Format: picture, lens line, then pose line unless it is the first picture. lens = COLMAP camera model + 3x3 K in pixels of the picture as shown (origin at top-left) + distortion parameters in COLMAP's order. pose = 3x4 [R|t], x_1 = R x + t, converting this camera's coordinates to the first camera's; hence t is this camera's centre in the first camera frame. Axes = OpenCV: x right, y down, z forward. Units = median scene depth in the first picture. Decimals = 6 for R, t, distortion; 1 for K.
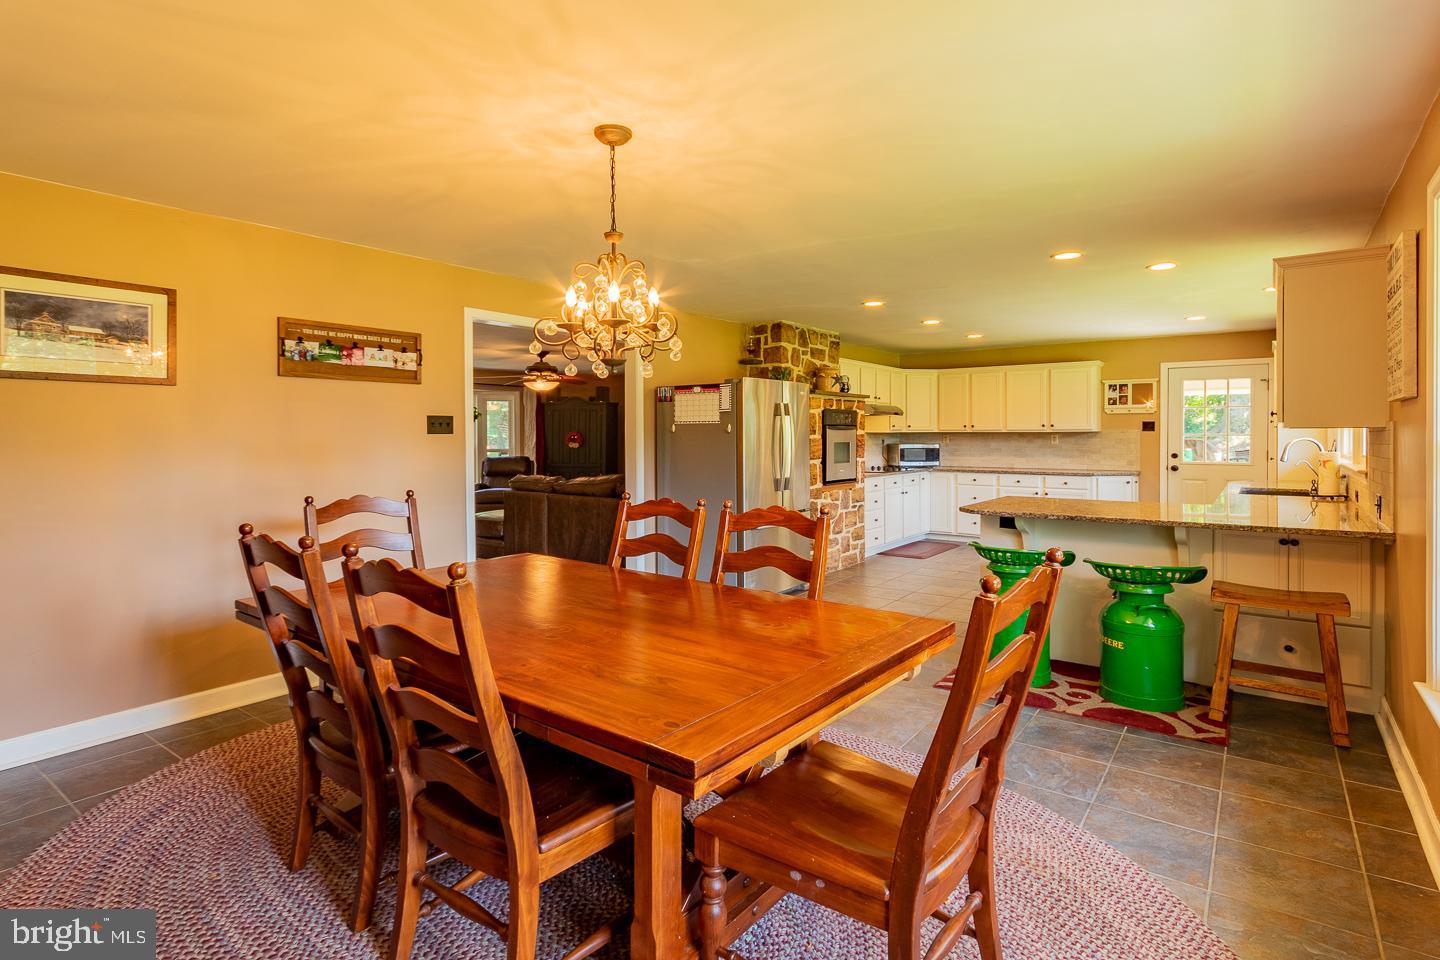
lens RADIAL K [[731.1, 0, 722.9], [0, 731.1, 442.6], [0, 0, 1]] dist [0.000965, 0.000247]
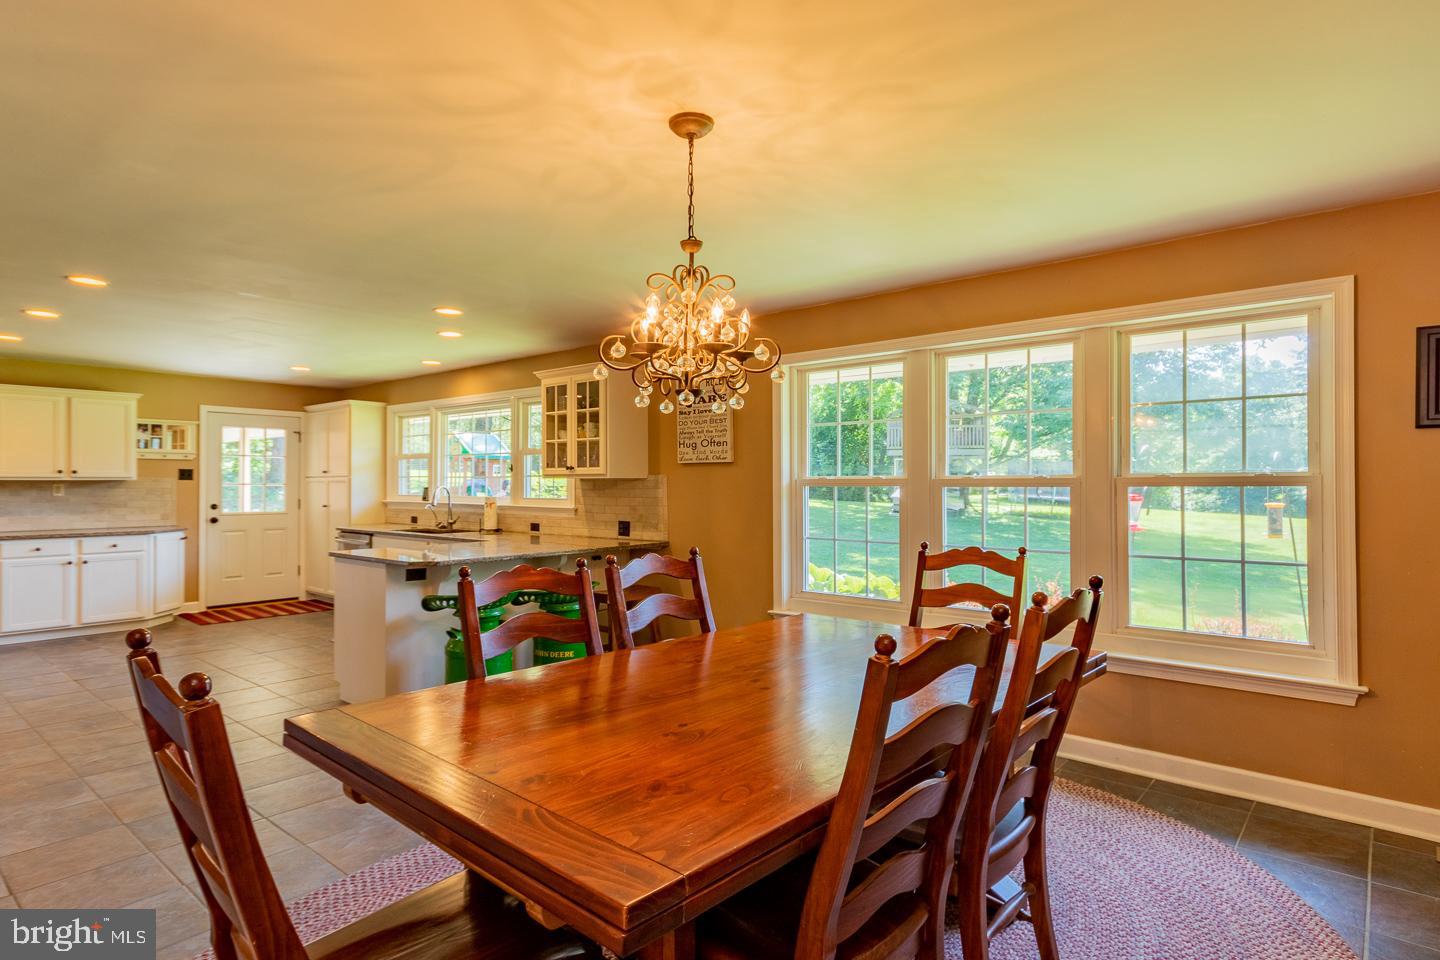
lens RADIAL K [[786.7, 0, 725.5], [0, 786.7, 477.6], [0, 0, 1]] dist [0.003758, 0.001007]
pose [[0.062803, 0.008228, 0.997992, -0.371389], [0.011011, 0.999899, -0.008937, -0.003119], [-0.997965, 0.011550, 0.062707, 0.322430]]
